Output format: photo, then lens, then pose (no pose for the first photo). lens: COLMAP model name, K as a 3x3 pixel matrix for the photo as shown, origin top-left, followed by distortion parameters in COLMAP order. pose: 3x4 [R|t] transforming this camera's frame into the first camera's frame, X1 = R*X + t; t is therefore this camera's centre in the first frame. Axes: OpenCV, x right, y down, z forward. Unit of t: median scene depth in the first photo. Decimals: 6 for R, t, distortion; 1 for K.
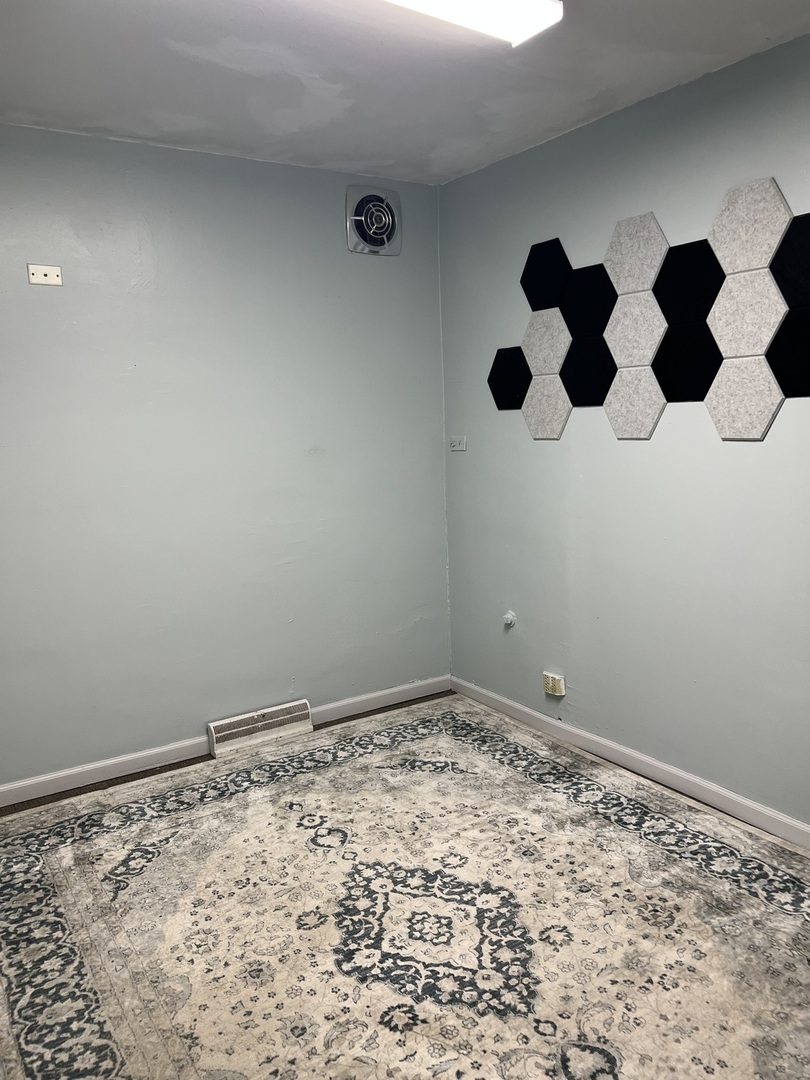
lens RADIAL K [[809.0, 0, 399.1], [0, 809.0, 551.8], [0, 0, 1]] dist [0.049381, -0.050468]
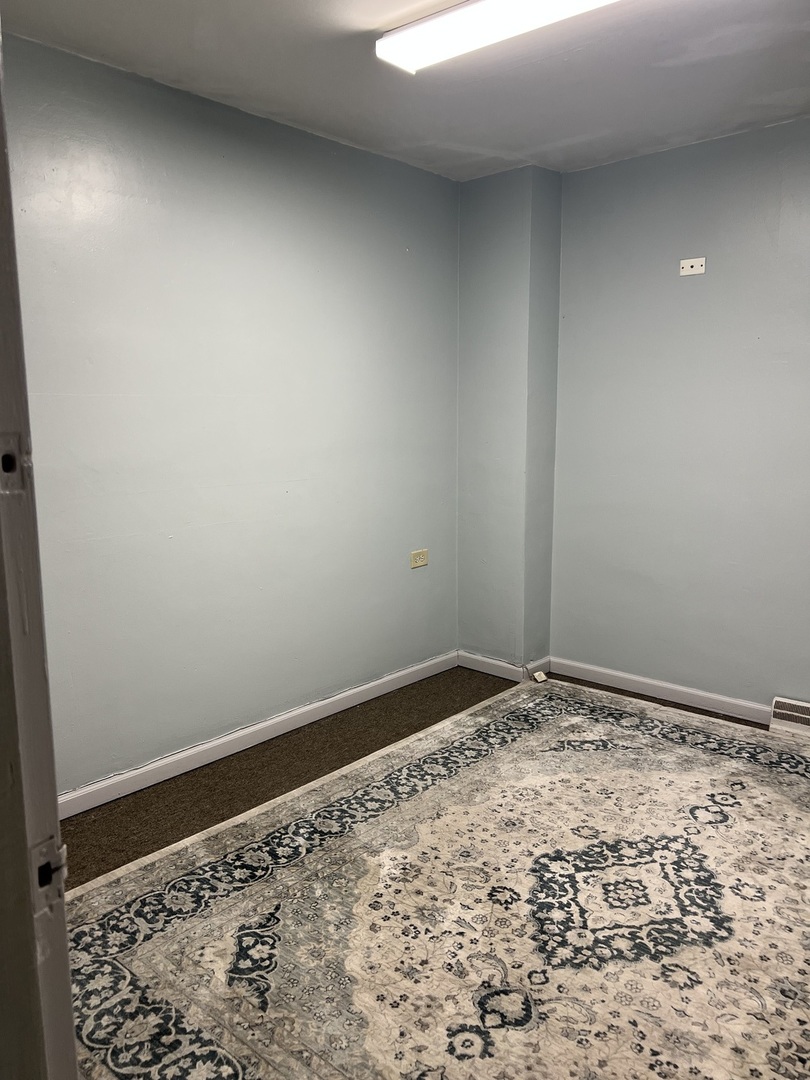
lens RADIAL K [[809.0, 0, 398.6], [0, 809.0, 539.0], [0, 0, 1]] dist [0.049381, -0.050468]
pose [[0.255195, 0.180431, -0.949905, 0.798070], [-0.156840, 0.977148, 0.143470, -0.066998], [0.954084, 0.112371, 0.277662, 0.373454]]
